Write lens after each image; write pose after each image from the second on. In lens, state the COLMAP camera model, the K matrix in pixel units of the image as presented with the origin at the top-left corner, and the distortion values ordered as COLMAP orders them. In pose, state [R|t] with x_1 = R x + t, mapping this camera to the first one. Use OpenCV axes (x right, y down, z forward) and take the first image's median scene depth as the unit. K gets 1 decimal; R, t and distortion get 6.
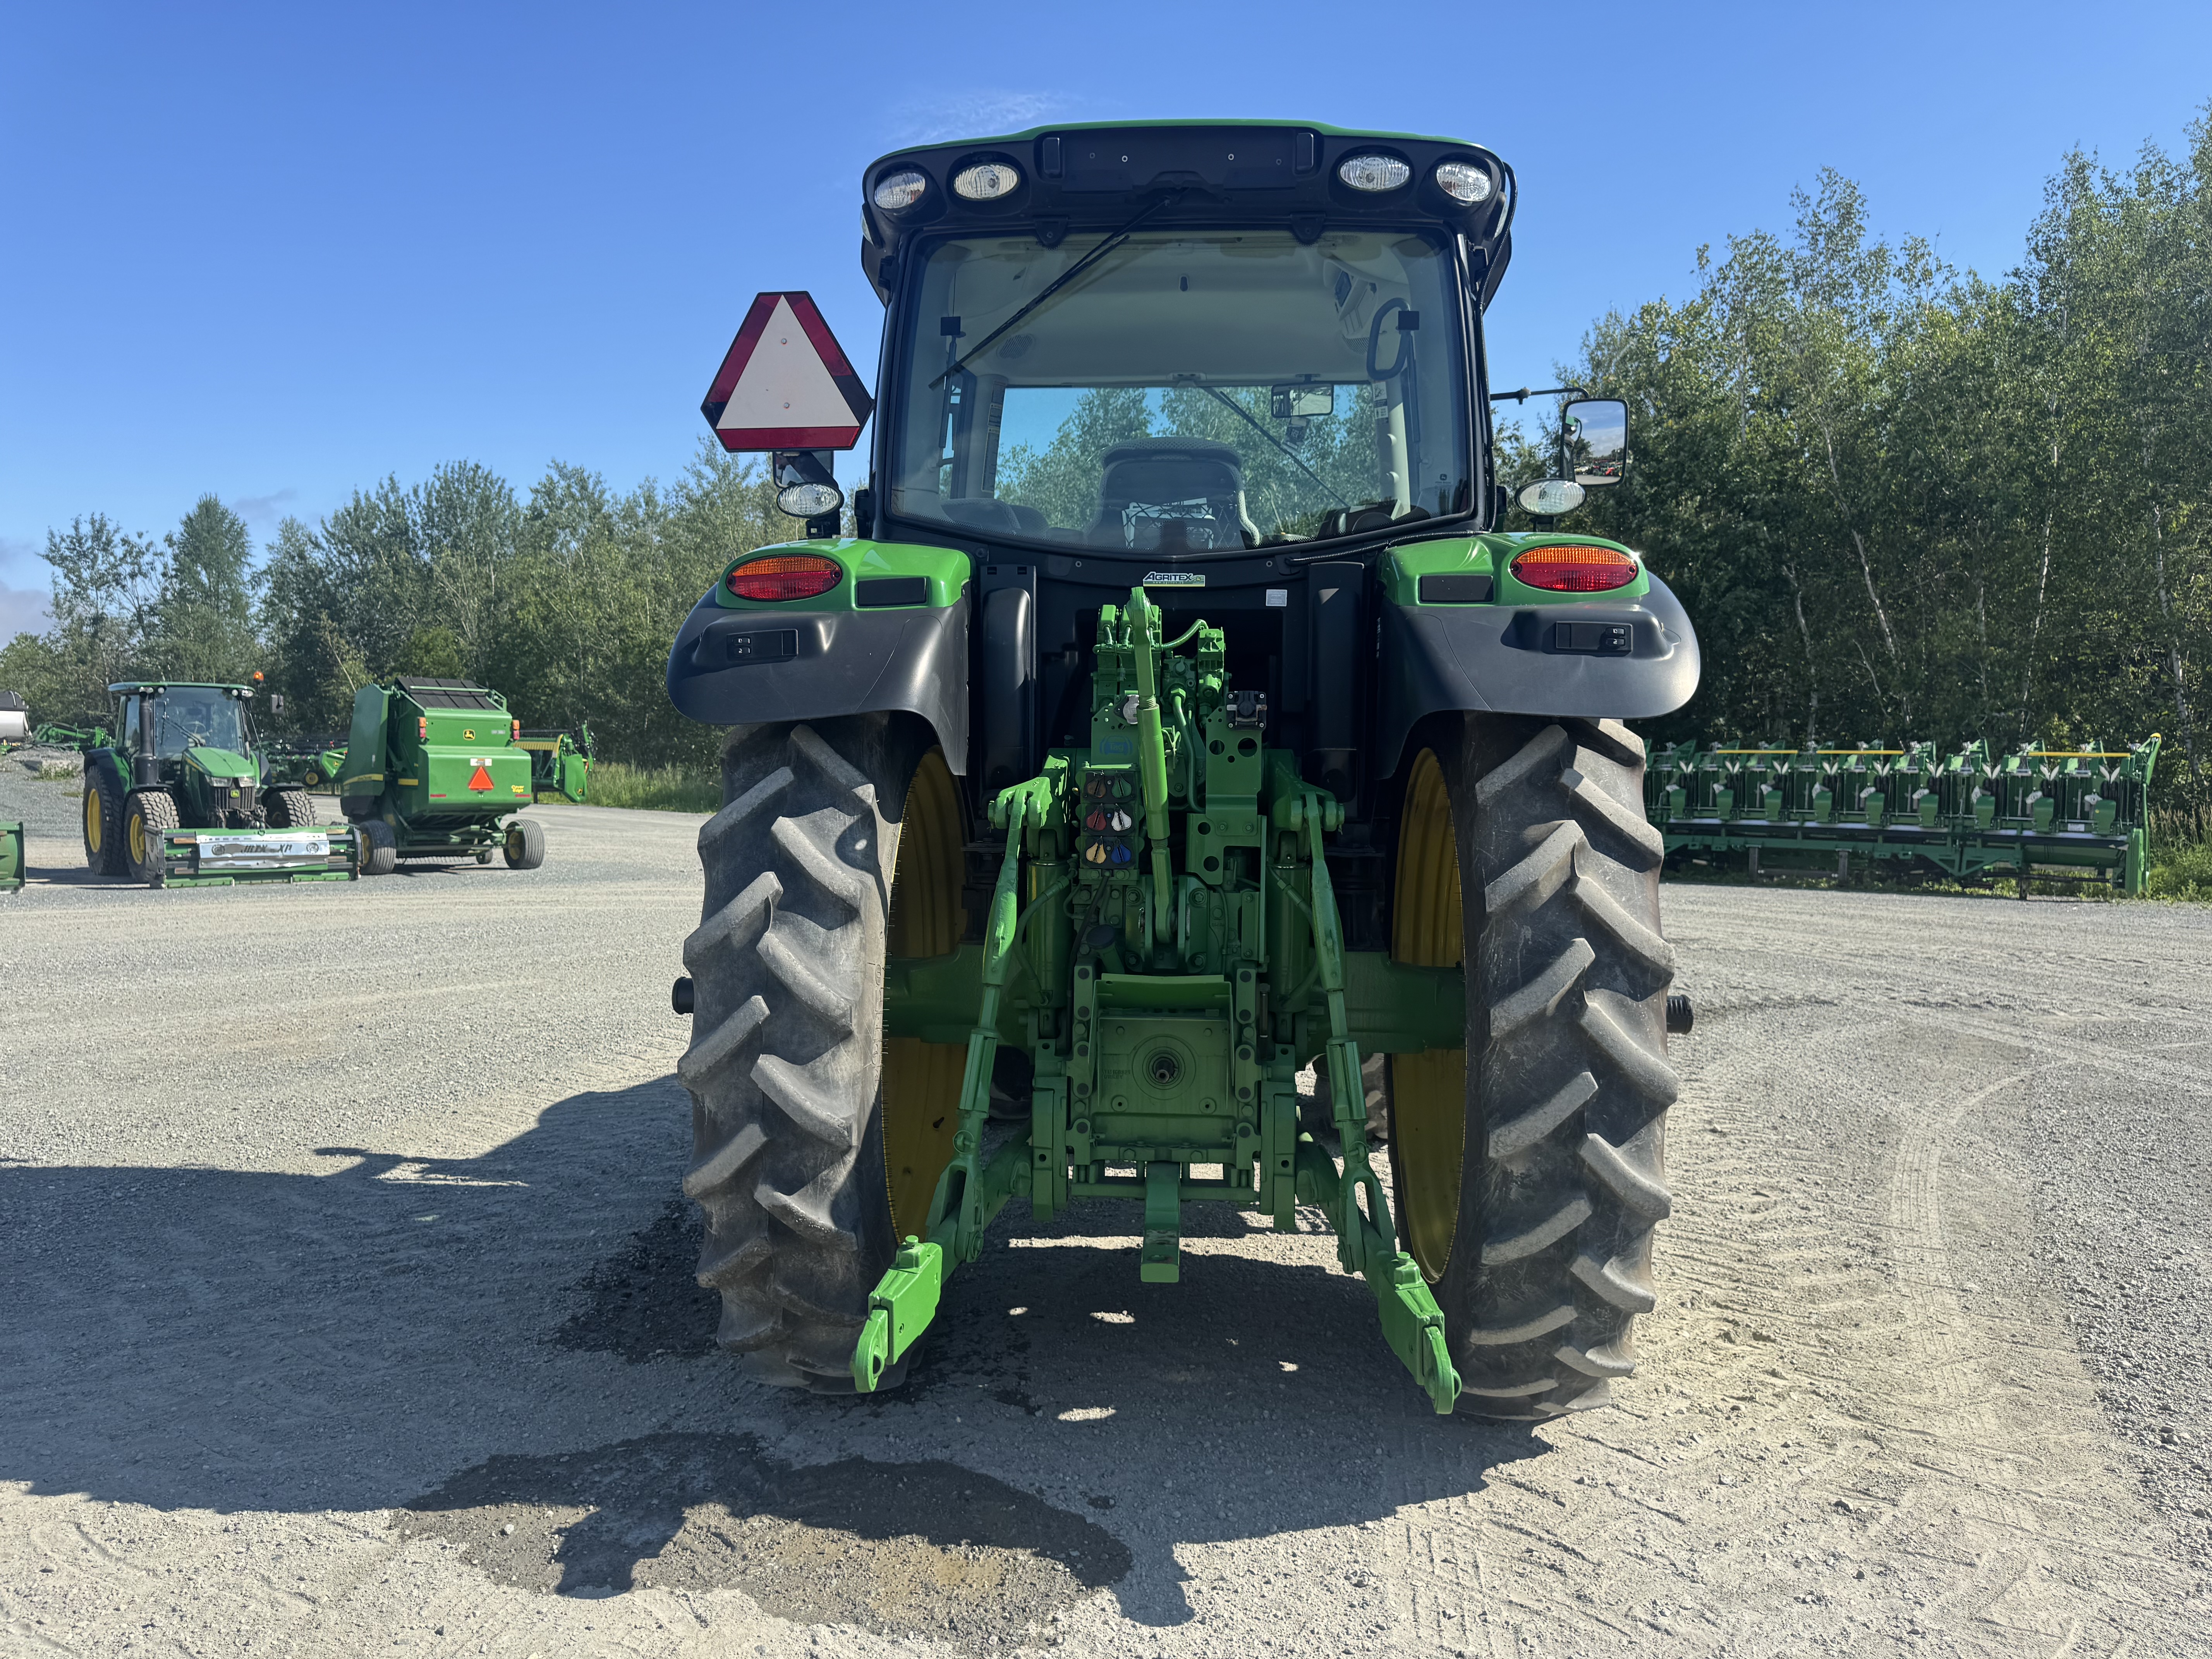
lens RADIAL K [[1562.4, 0, 1106.0], [0, 1562.4, 829.5], [0, 0, 1]] dist [0.020654, 0.000857]
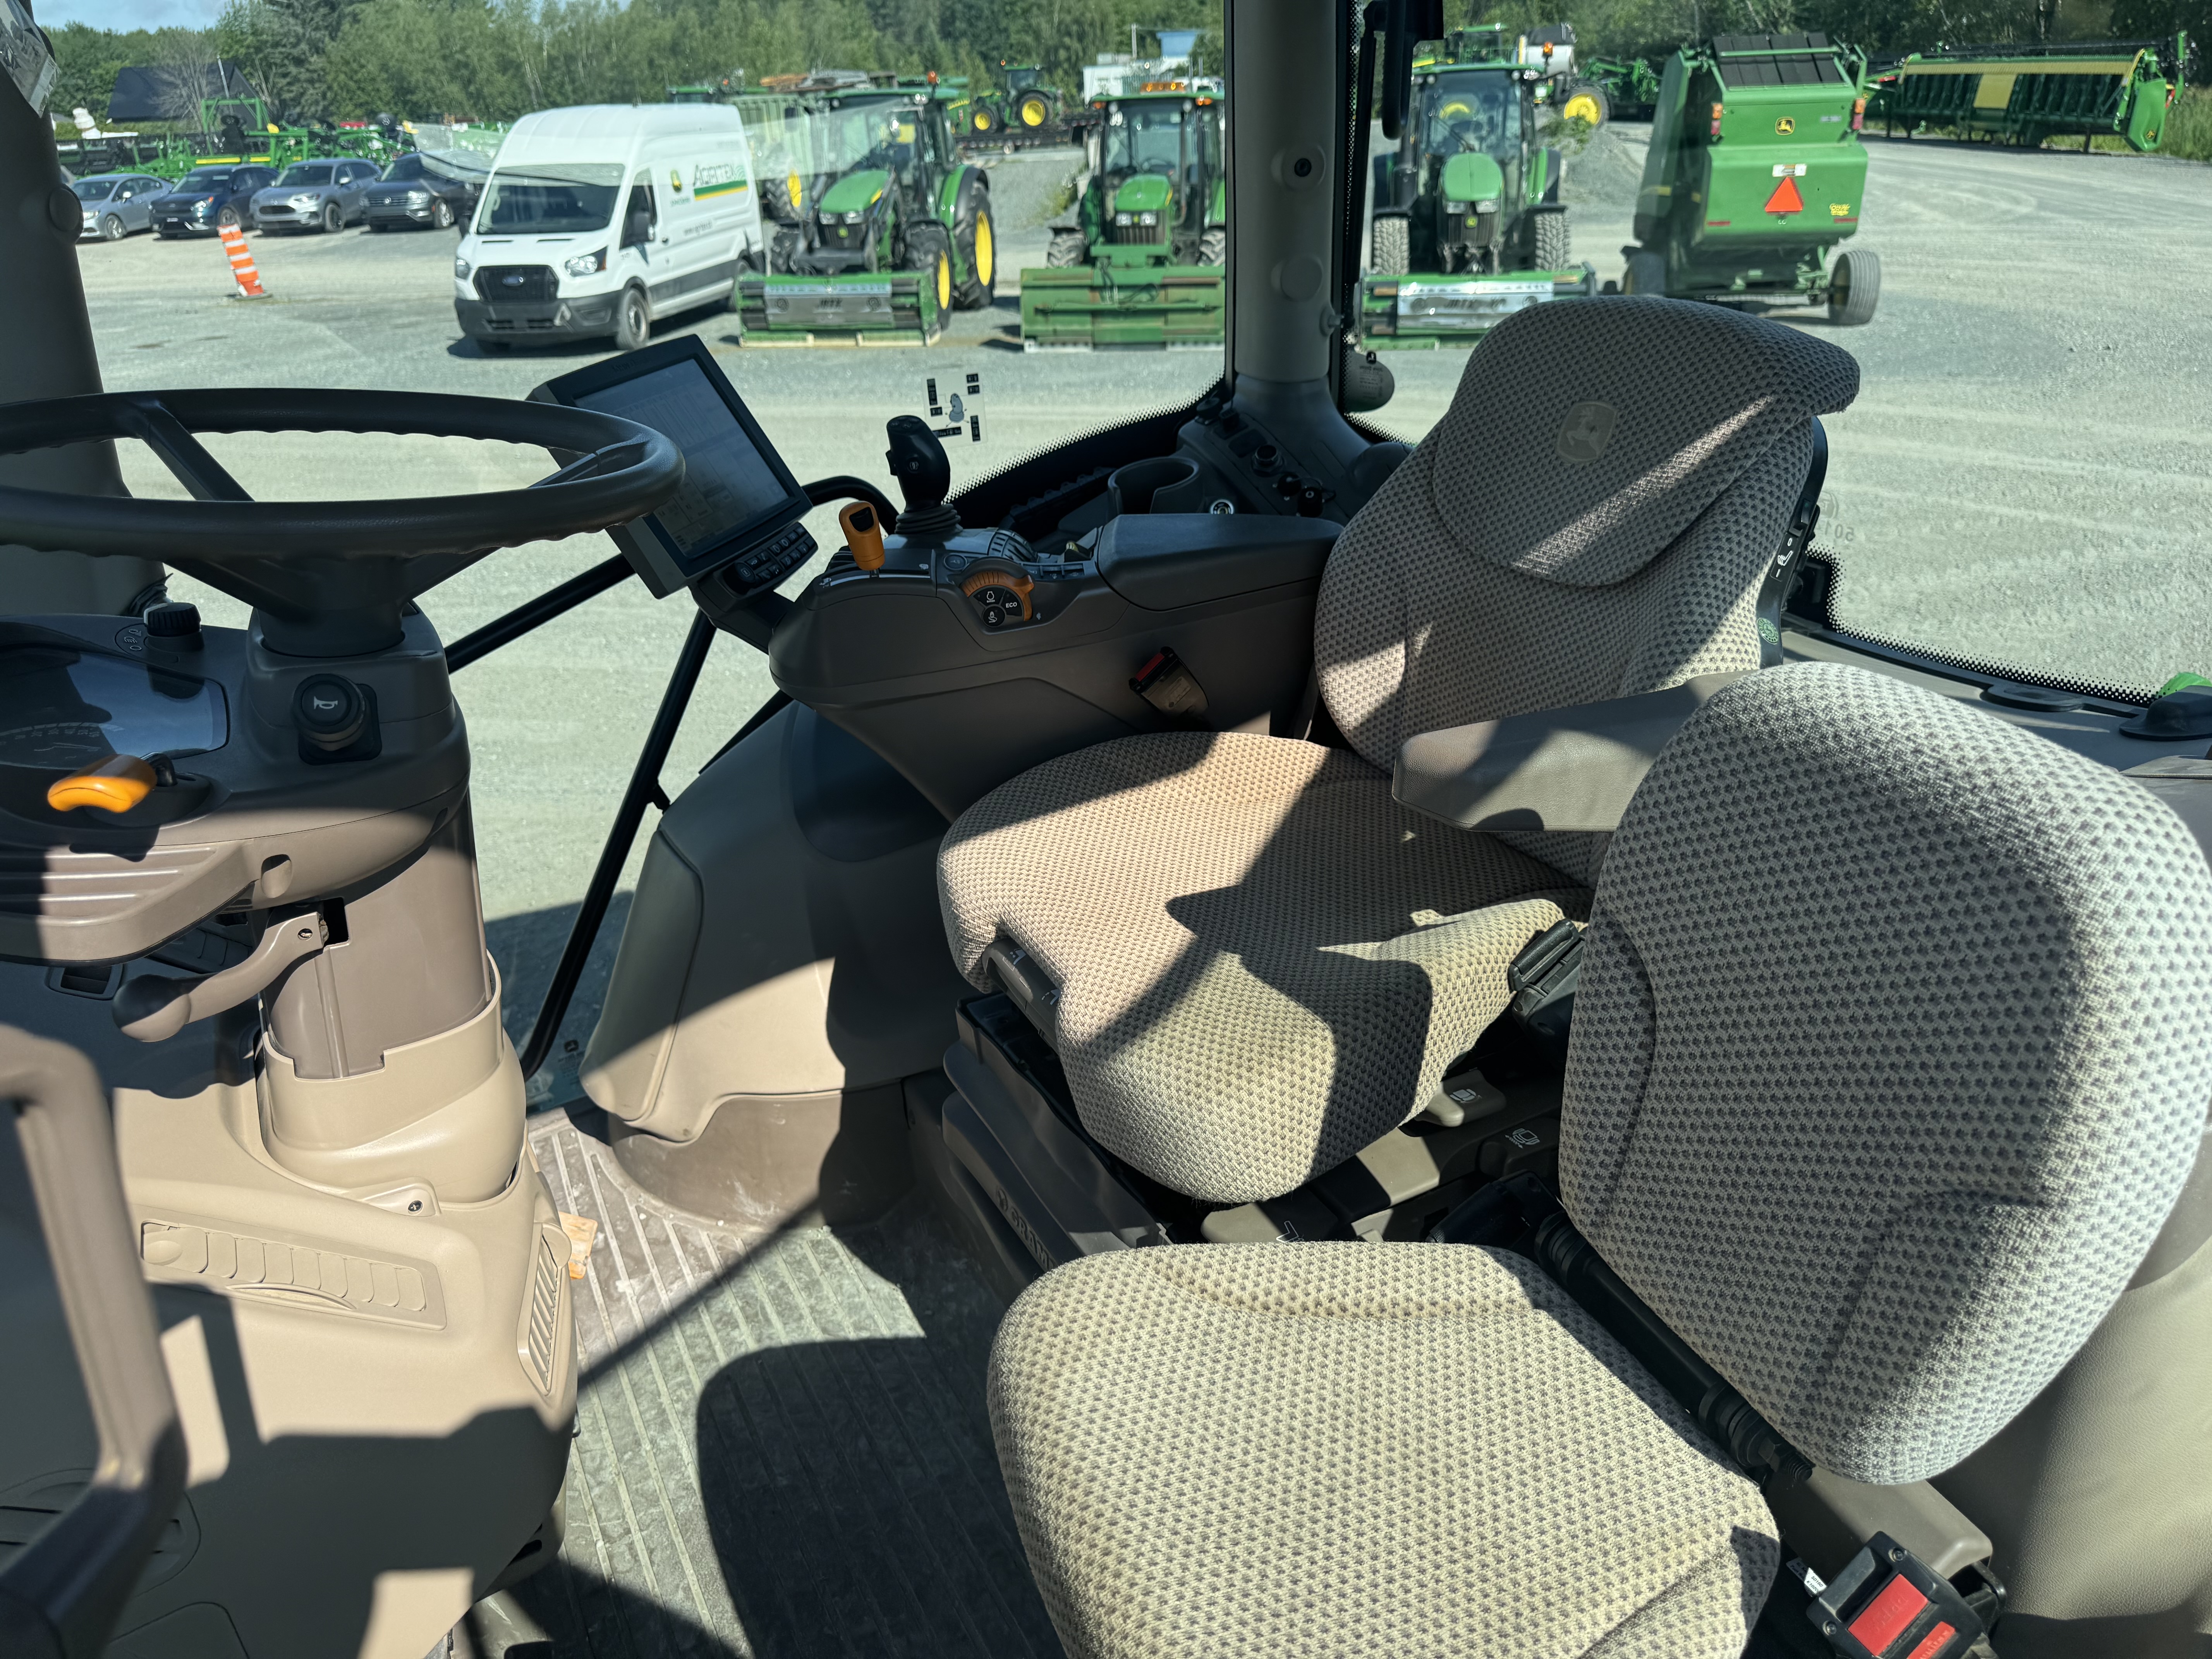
lens RADIAL K [[1562.4, 0, 1106.0], [0, 1562.4, 829.5], [0, 0, 1]] dist [0.020654, 0.000857]
pose [[0.610995, 0.313782, -0.726791, 0.014005], [0.001119, 0.917747, 0.397165, -0.052528], [0.791633, -0.243479, 0.560388, 0.300281]]
